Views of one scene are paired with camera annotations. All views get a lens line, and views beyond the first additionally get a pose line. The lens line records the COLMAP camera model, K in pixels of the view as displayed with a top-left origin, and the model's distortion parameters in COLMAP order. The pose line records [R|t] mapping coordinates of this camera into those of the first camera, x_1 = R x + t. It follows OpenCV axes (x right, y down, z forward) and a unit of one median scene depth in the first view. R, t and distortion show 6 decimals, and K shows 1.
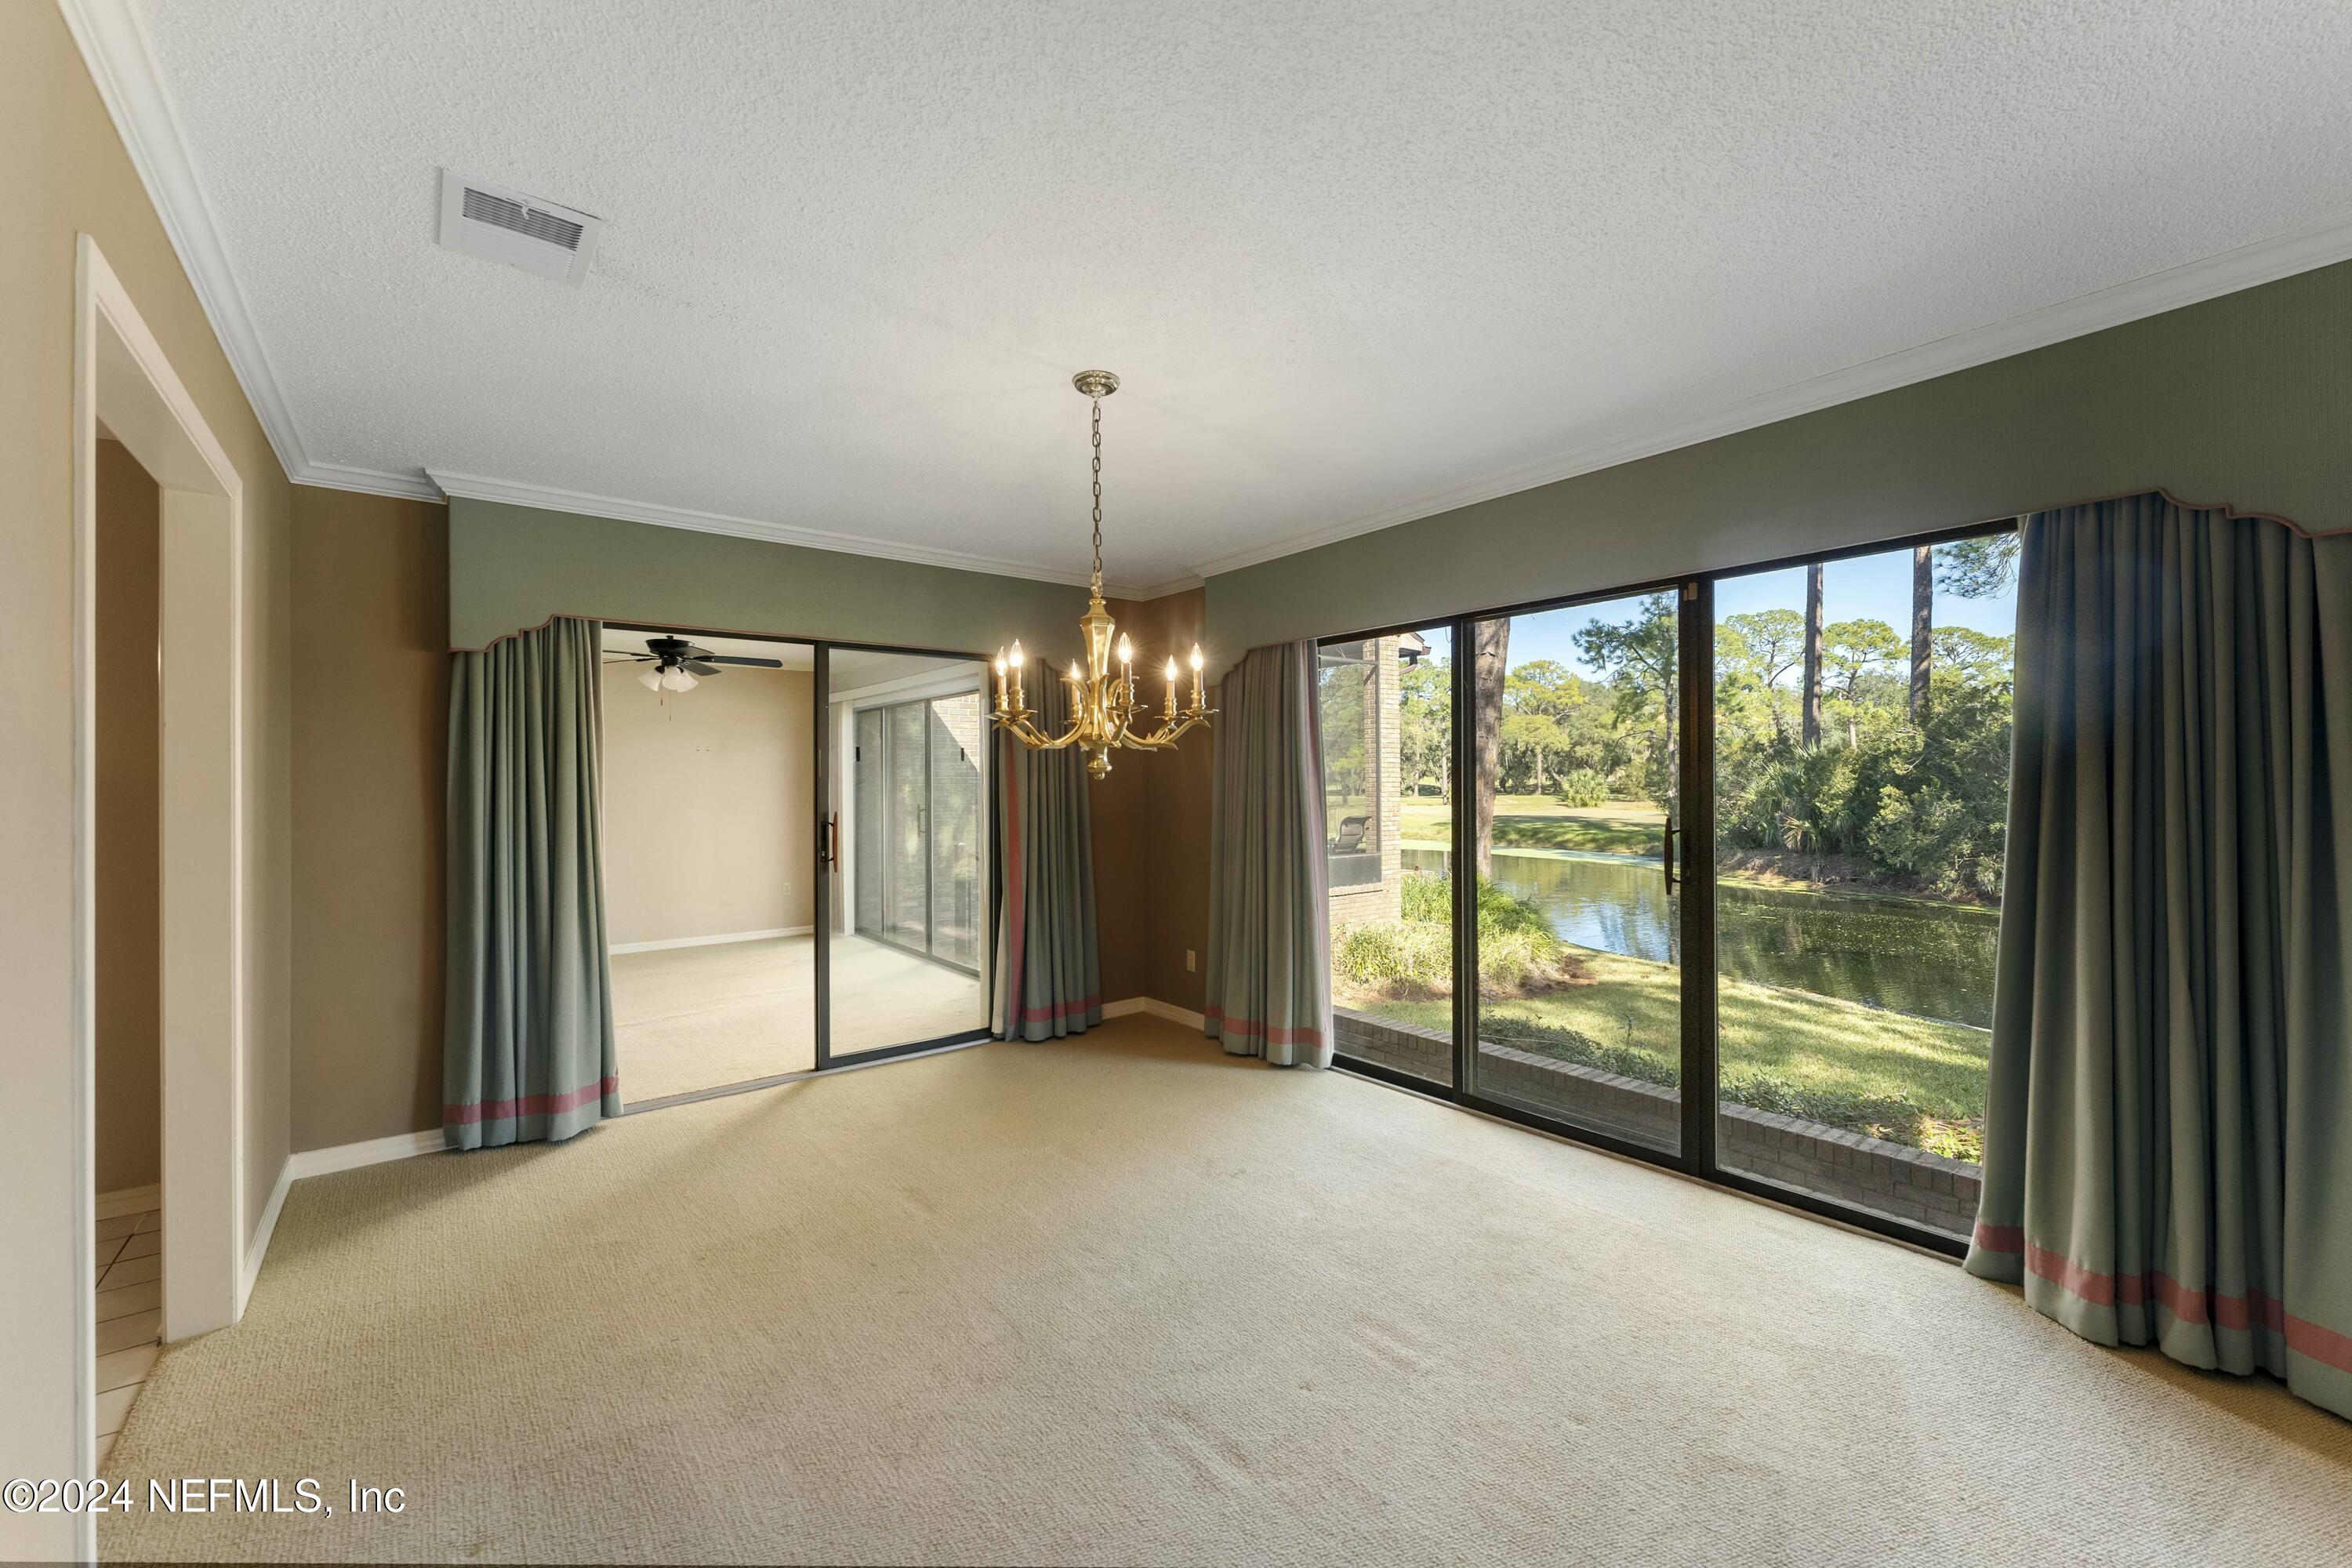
lens RADIAL K [[944.3, 0, 1168.3], [0, 944.3, 781.2], [0, 0, 1]] dist [0.002839, 0.000360]
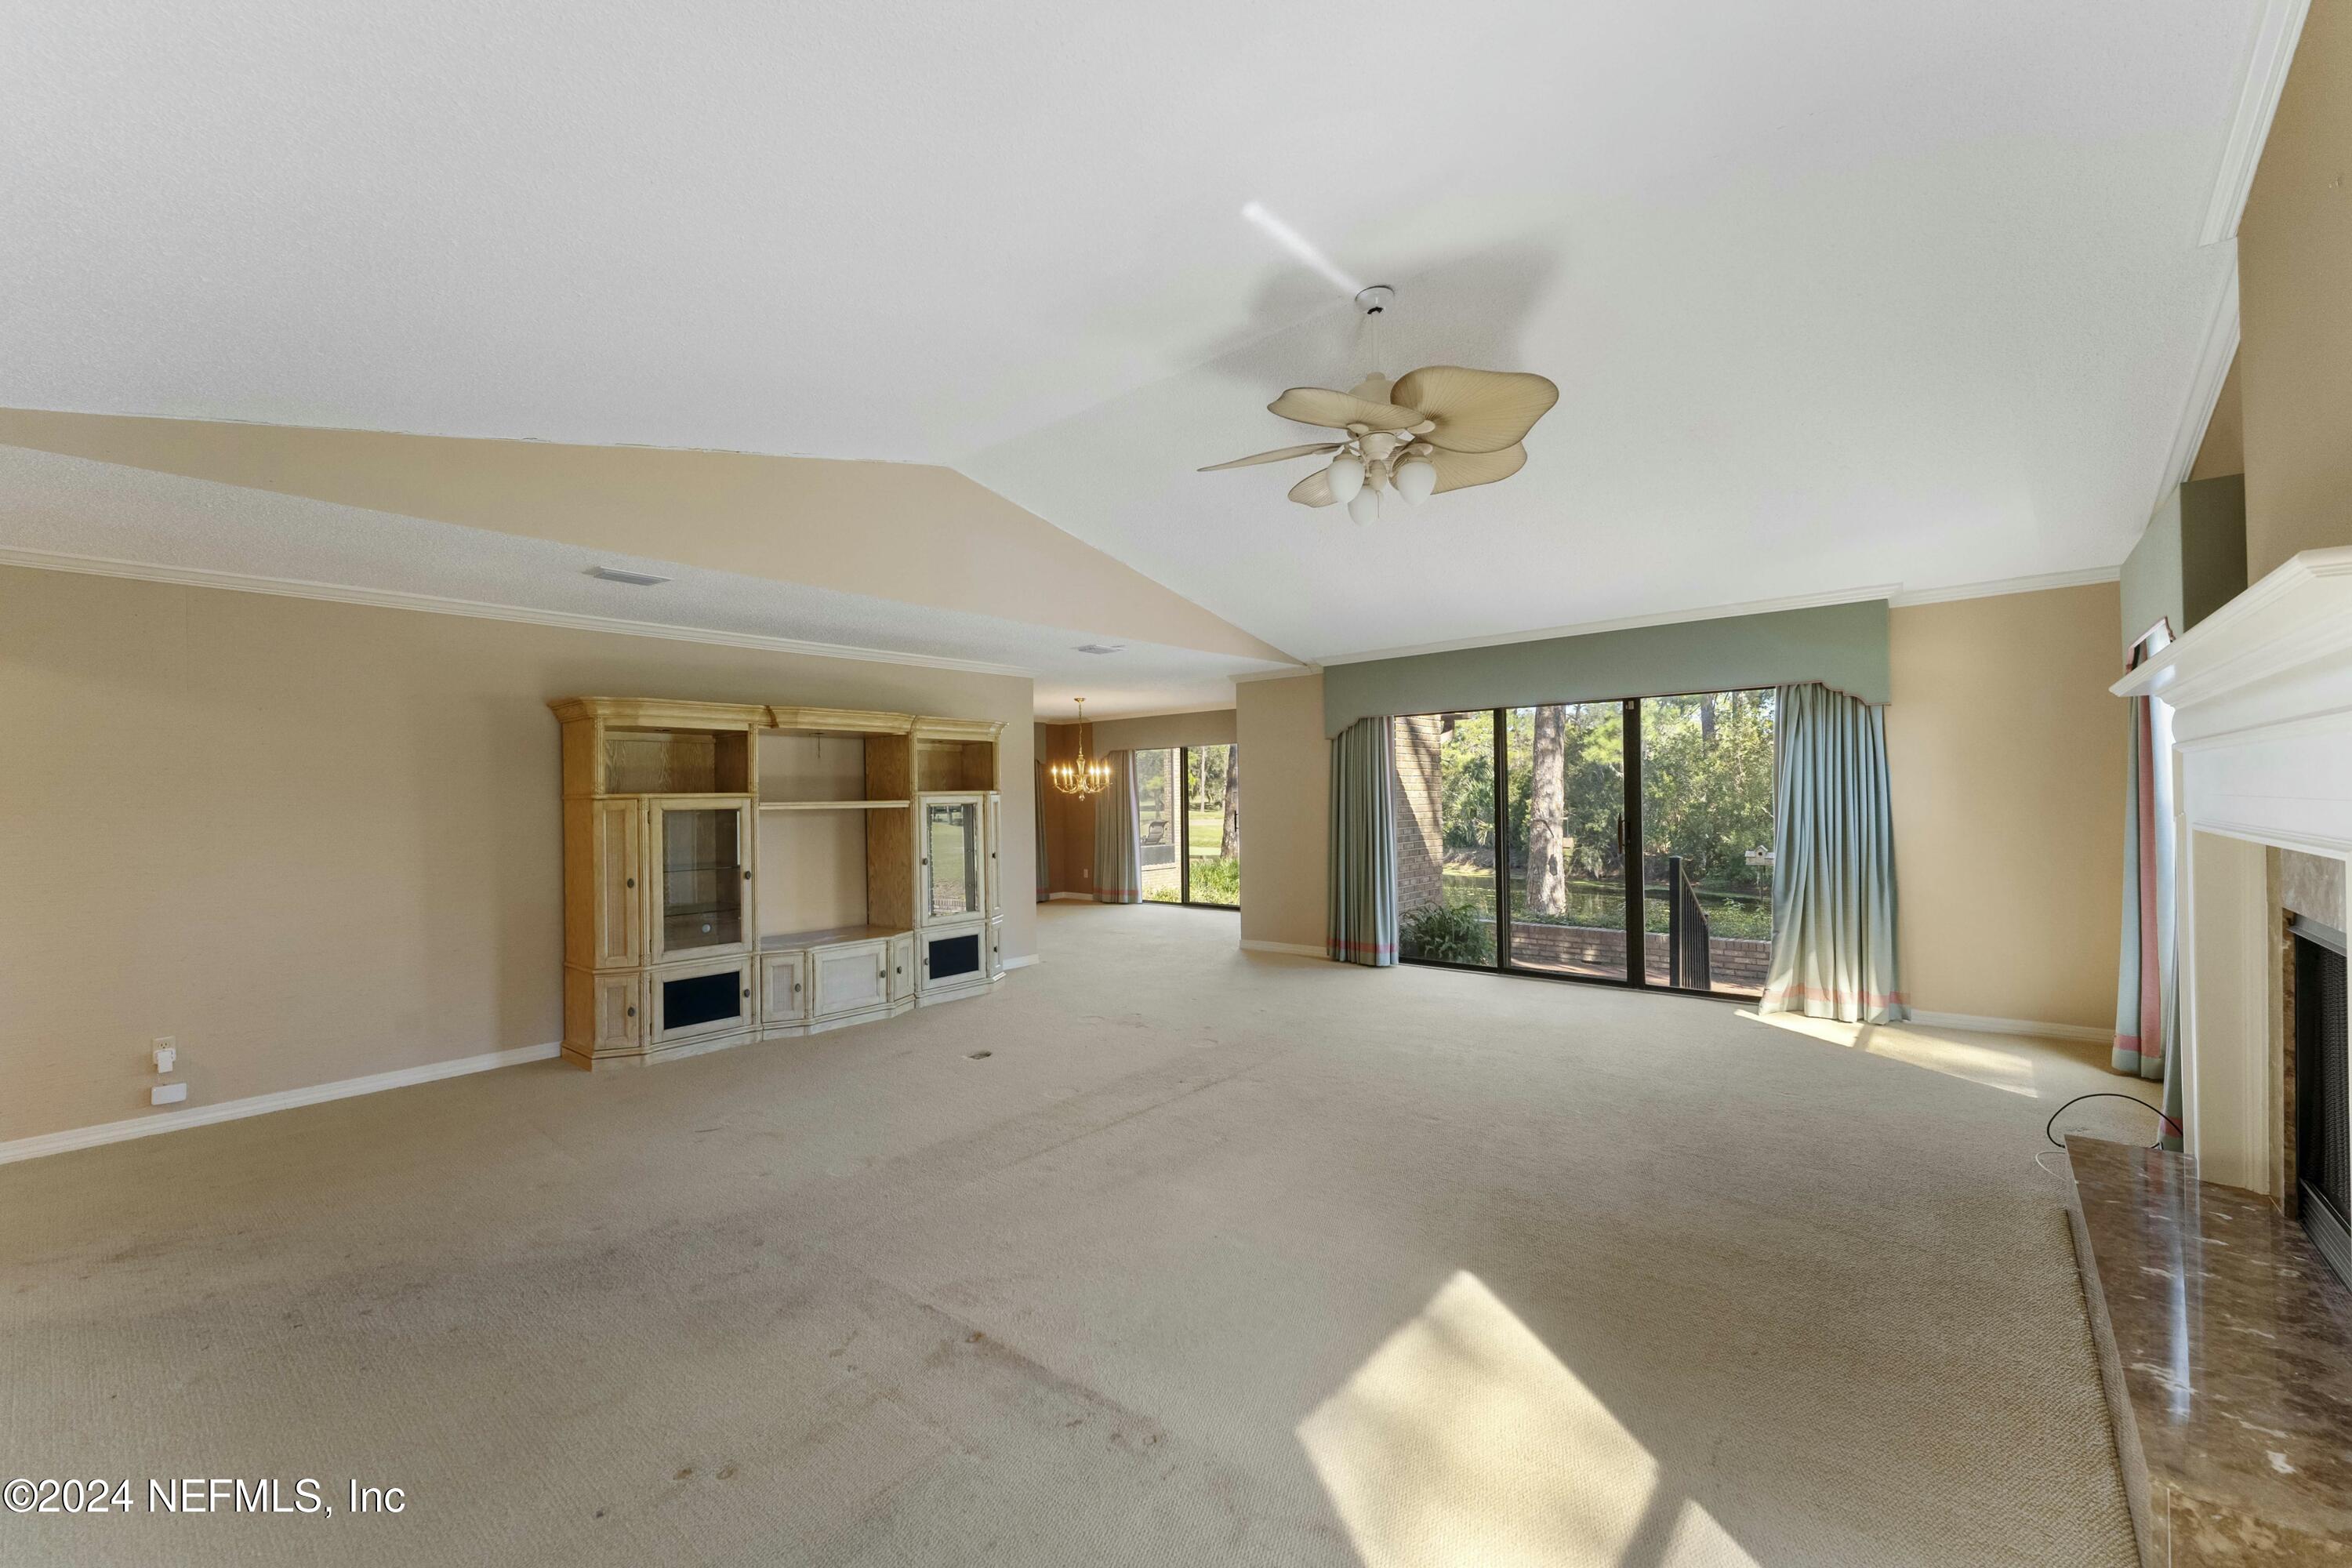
lens RADIAL K [[944.3, 0, 1168.3], [0, 944.3, 781.2], [0, 0, 1]] dist [0.002839, 0.000360]
pose [[0.980989, -0.005597, 0.193985, -0.094735], [0.009042, 0.999817, -0.016877, -0.003177], [-0.193855, 0.018310, 0.980859, -0.572448]]
